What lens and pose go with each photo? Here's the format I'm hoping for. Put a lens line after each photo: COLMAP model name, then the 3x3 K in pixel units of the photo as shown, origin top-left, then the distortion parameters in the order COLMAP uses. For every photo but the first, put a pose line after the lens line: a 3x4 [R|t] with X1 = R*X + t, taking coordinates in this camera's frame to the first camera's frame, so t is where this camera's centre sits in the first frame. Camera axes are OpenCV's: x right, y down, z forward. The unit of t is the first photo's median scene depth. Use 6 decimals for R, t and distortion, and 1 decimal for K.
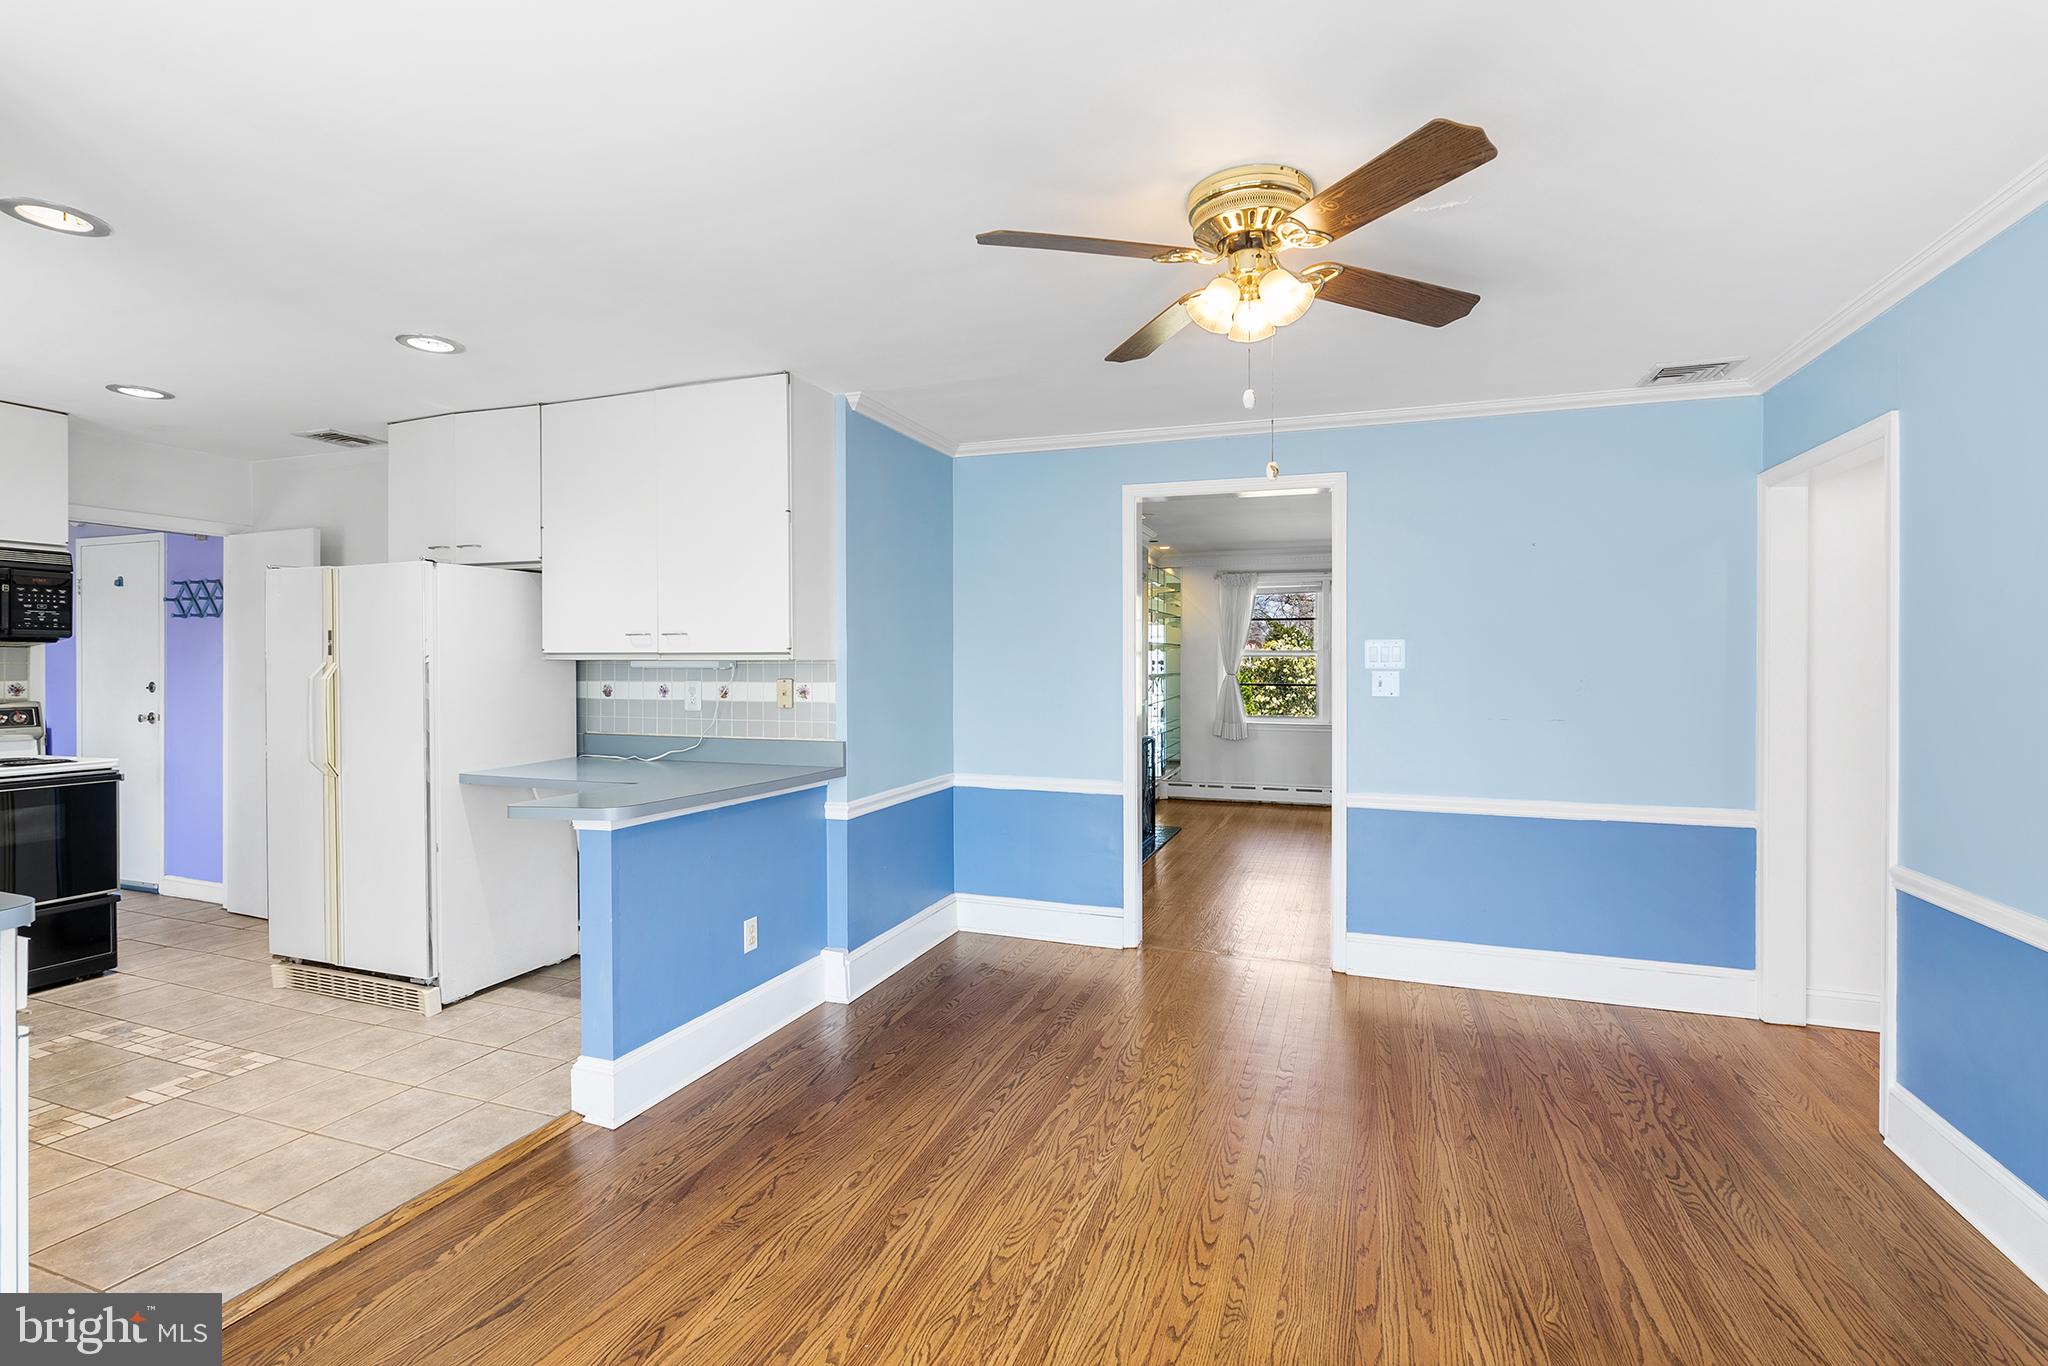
lens RADIAL K [[944.2, 0, 1031.7], [0, 944.2, 683.2], [0, 0, 1]] dist [-0.006105, -0.000784]
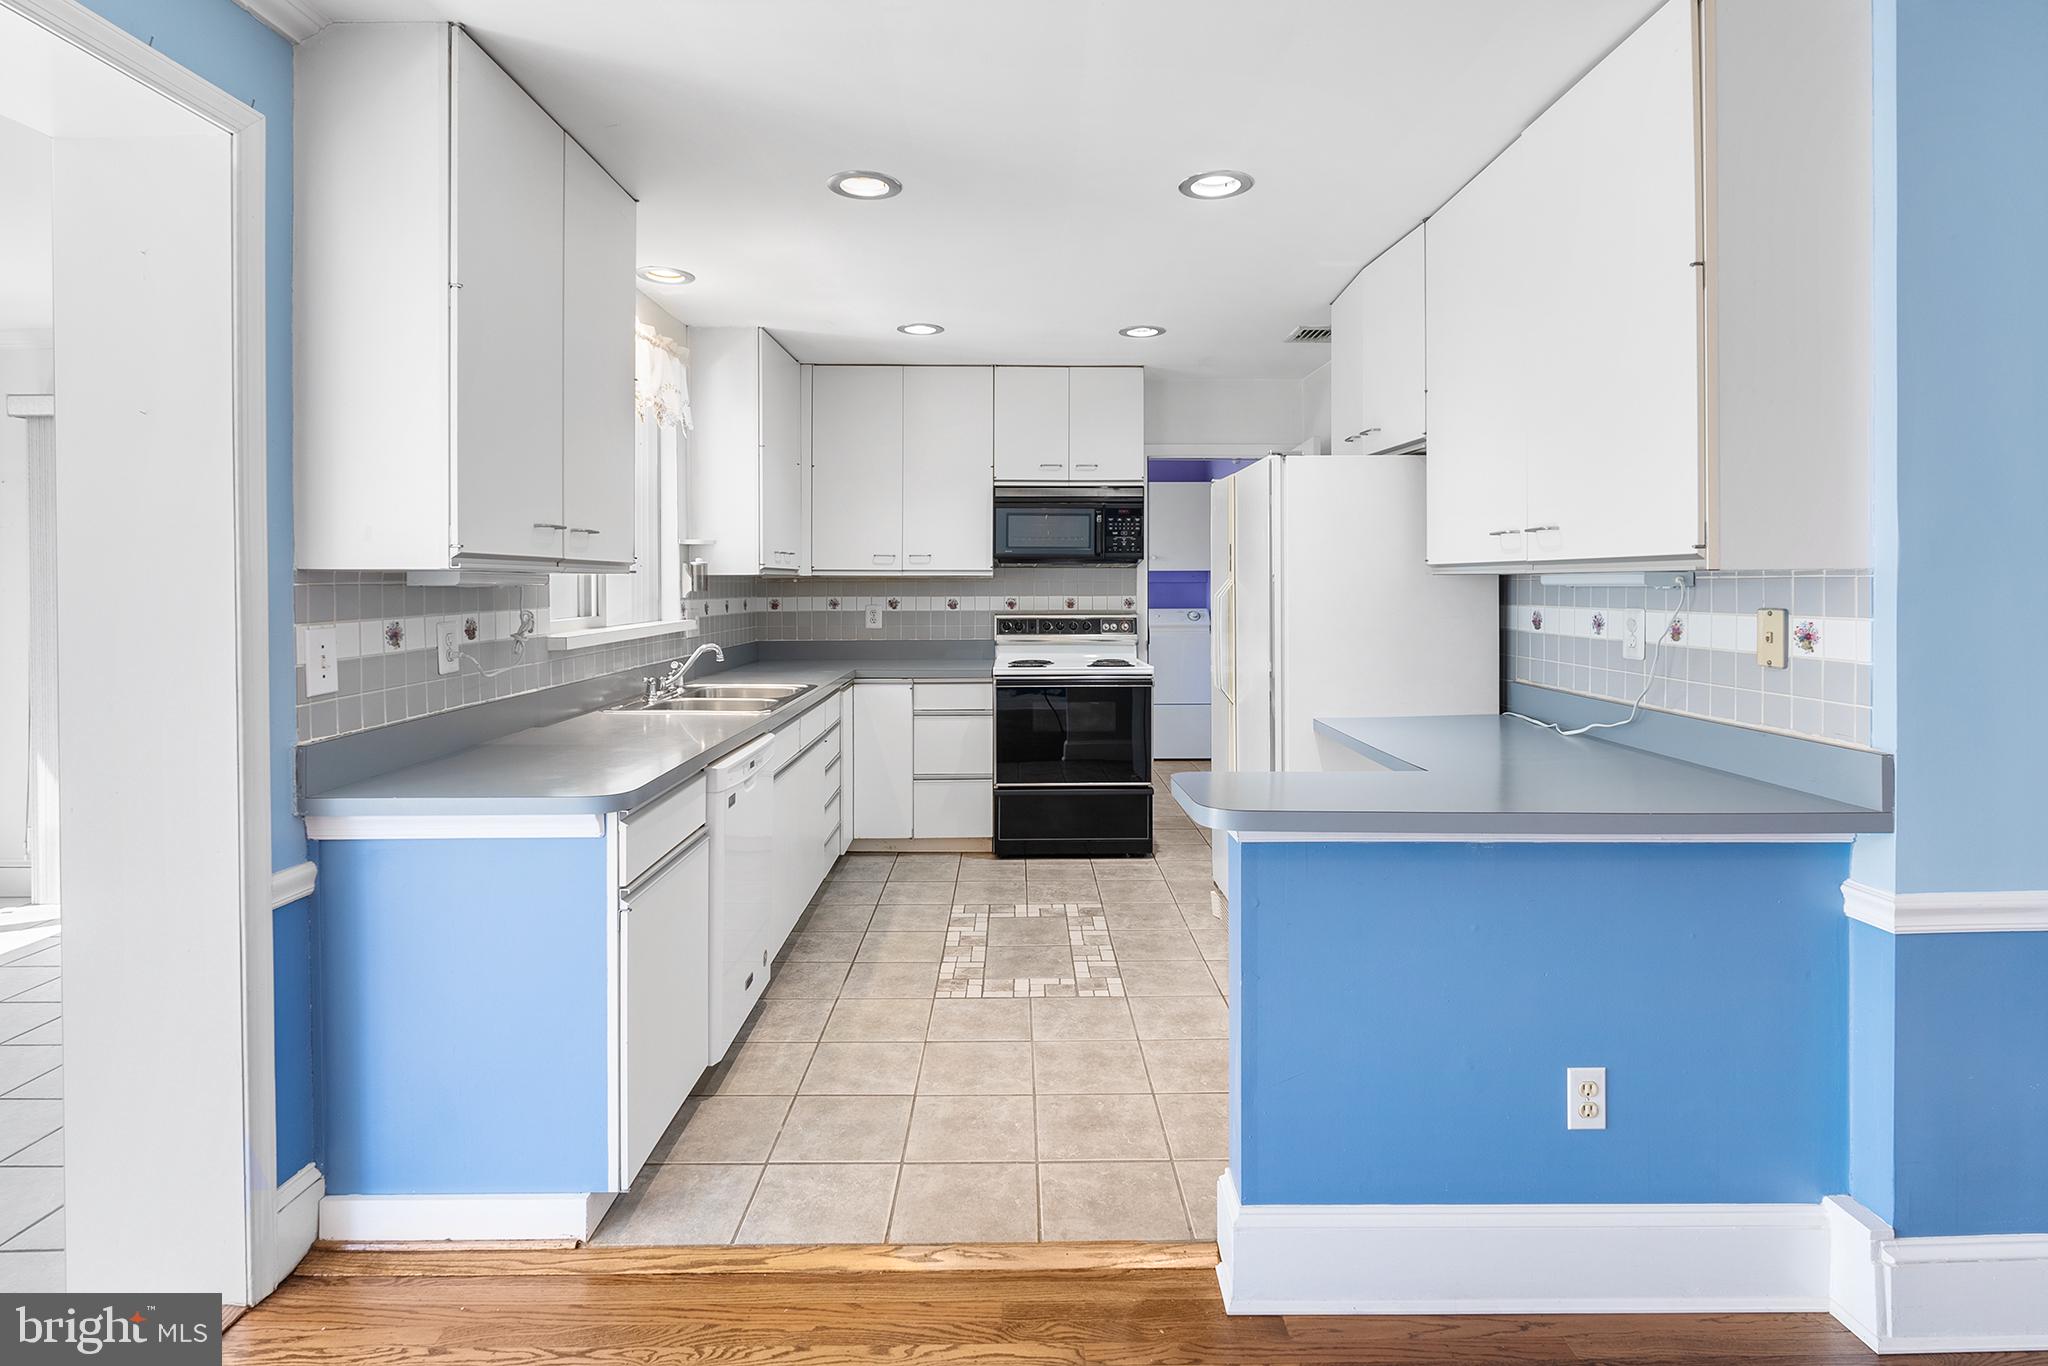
lens RADIAL K [[1008.9, 0, 1025.0], [0, 1008.9, 587.5], [0, 0, 1]] dist [-0.004301, 0.000268]
pose [[0.347090, 0.003539, -0.937825, 0.107454], [-0.017595, 0.999841, -0.002739, -0.008018], [0.937667, 0.017452, 0.347097, 0.477398]]
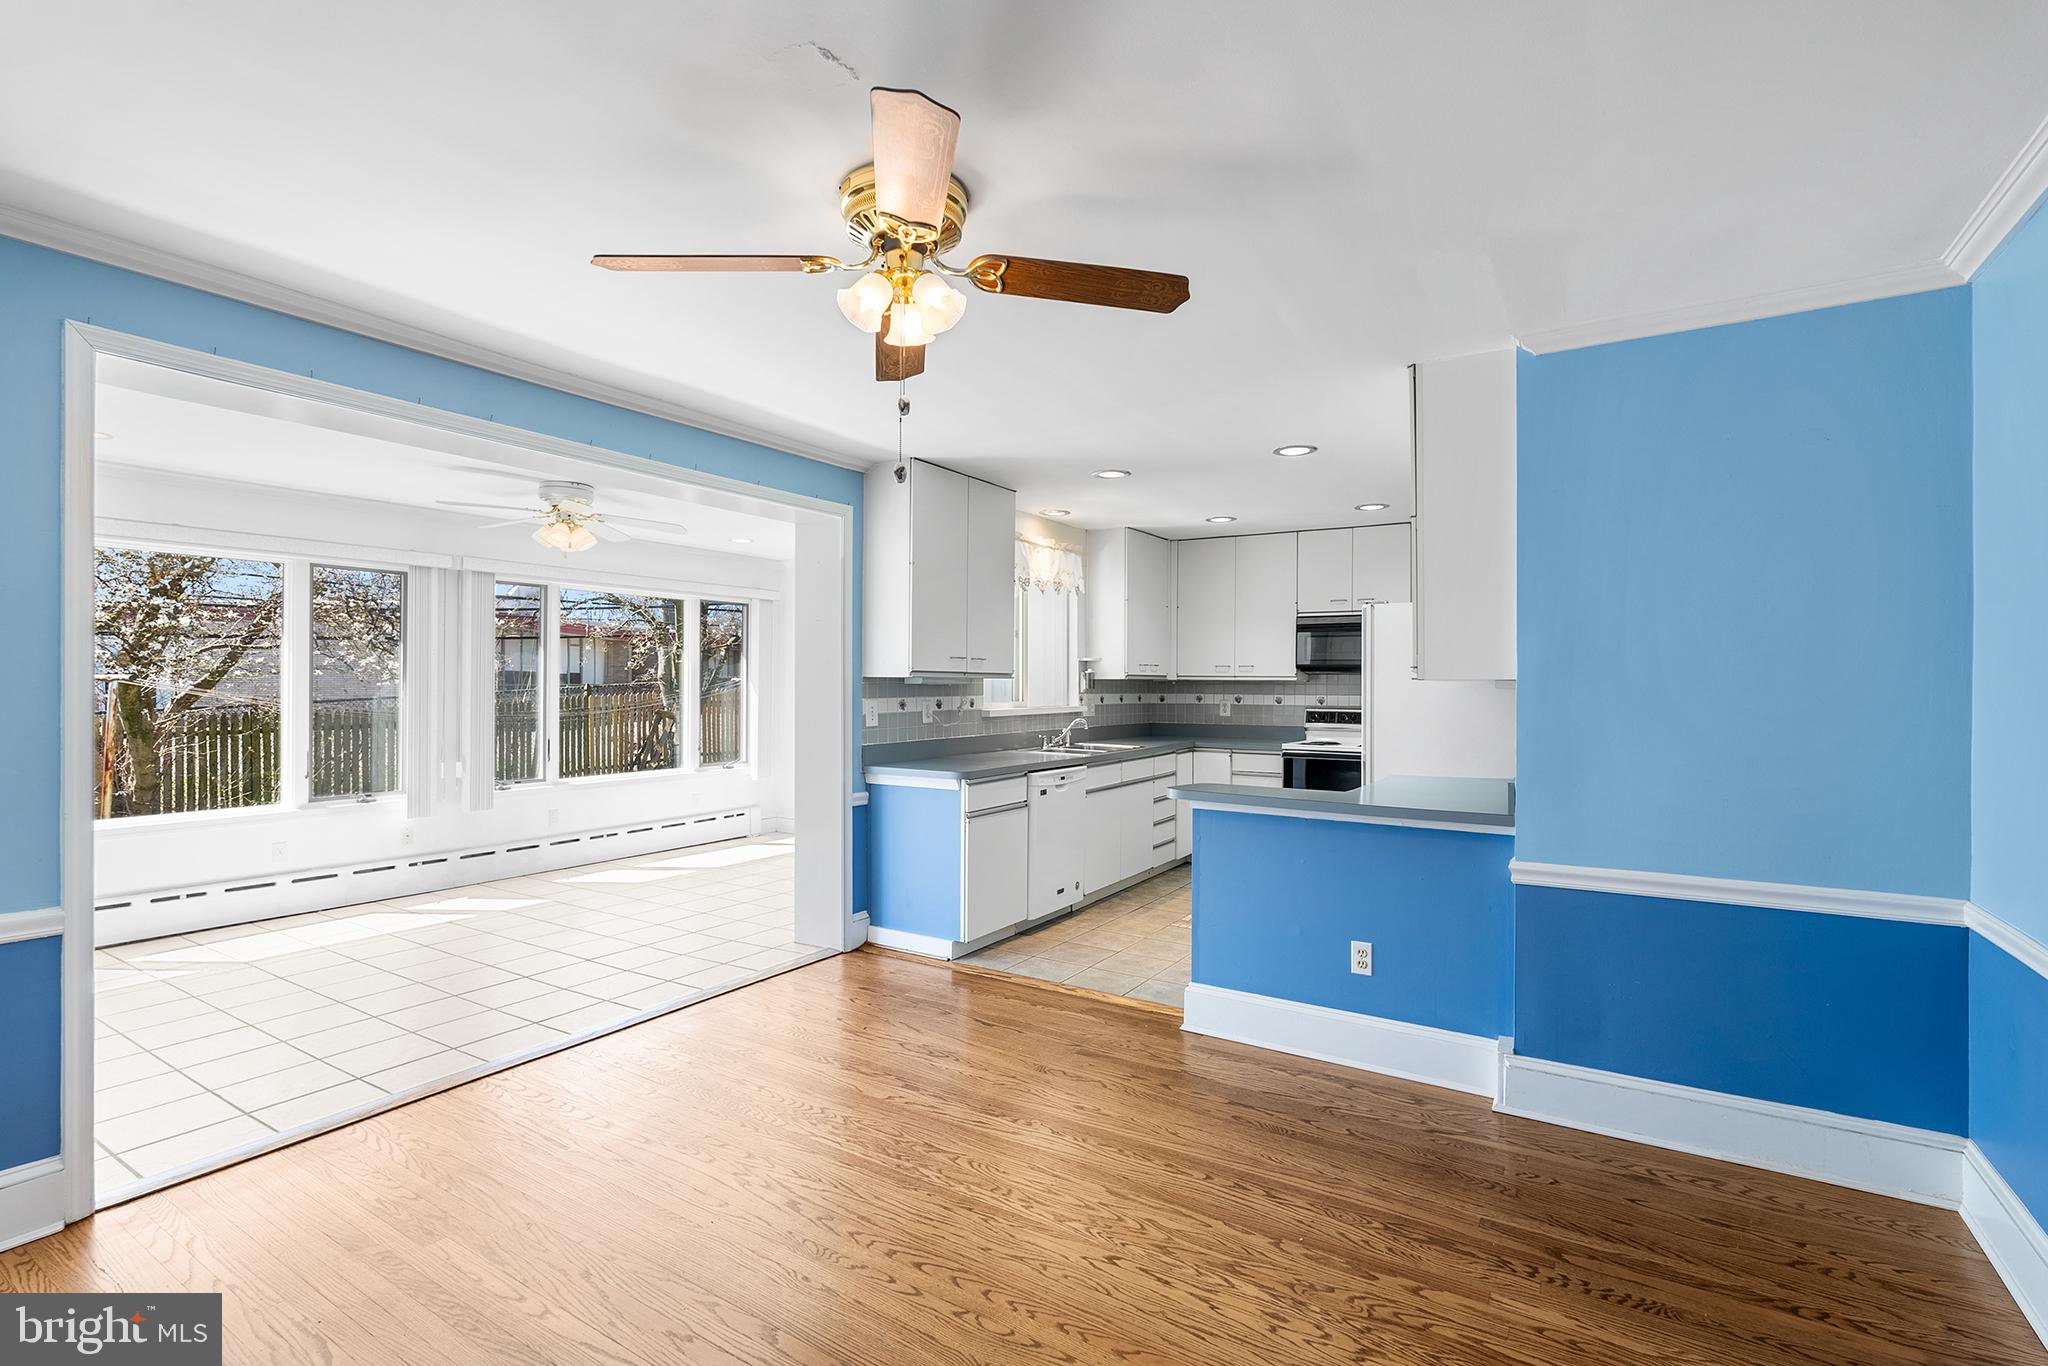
lens RADIAL K [[944.2, 0, 1013.9], [0, 944.2, 689.5], [0, 0, 1]] dist [-0.006105, -0.000784]
pose [[-0.231065, 0.003734, -0.972931, 0.697182], [-0.026657, 0.999593, 0.010167, -0.013621], [0.972573, 0.028285, -0.230872, 0.809559]]
